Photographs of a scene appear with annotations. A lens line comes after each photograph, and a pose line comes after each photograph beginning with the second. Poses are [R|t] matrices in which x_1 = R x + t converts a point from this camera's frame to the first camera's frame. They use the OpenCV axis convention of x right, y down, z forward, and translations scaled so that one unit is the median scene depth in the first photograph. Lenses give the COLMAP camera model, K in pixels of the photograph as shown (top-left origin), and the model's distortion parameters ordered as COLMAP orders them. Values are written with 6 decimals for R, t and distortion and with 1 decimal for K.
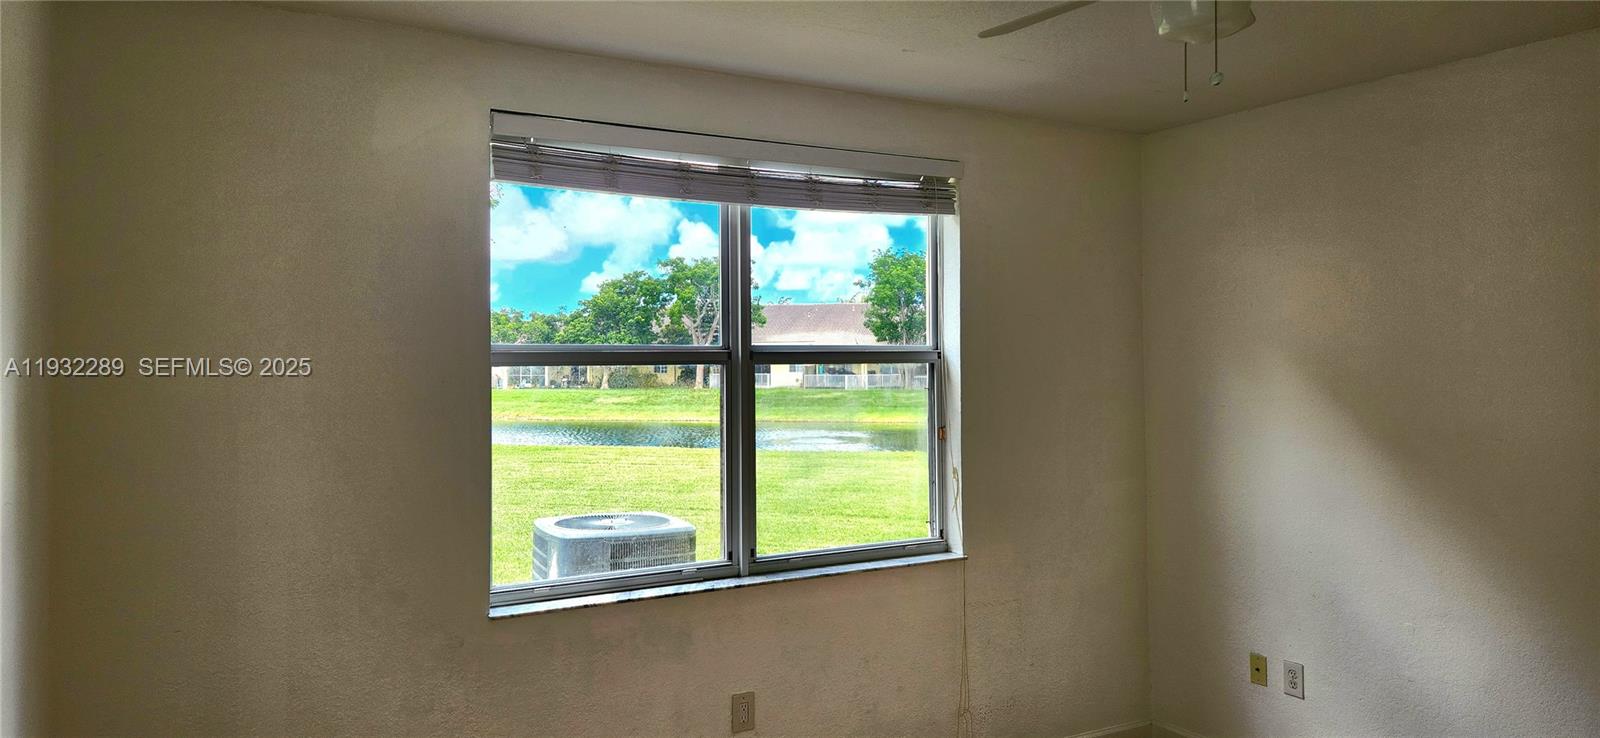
lens RADIAL K [[1058.9, 0, 788.1], [0, 1058.9, 359.7], [0, 0, 1]] dist [0.075639, -0.067440]
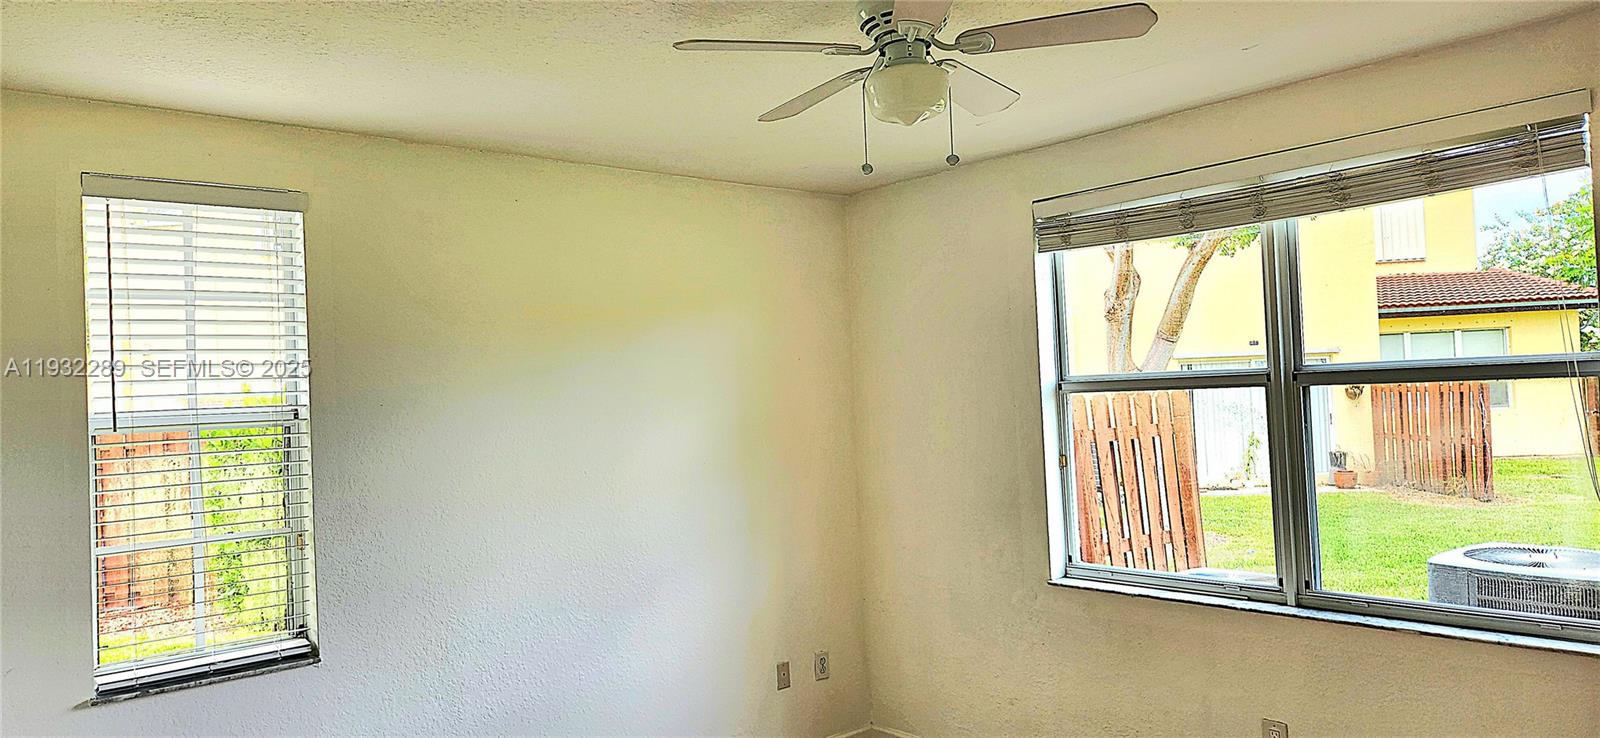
lens RADIAL K [[1058.9, 0, 788.1], [0, 1058.9, 359.7], [0, 0, 1]] dist [0.075639, -0.067440]
pose [[0.182626, -0.043815, -0.982206, 0.833139], [0.037472, 0.998591, -0.037579, 0.001005], [0.982468, -0.029943, 0.184010, 0.376883]]
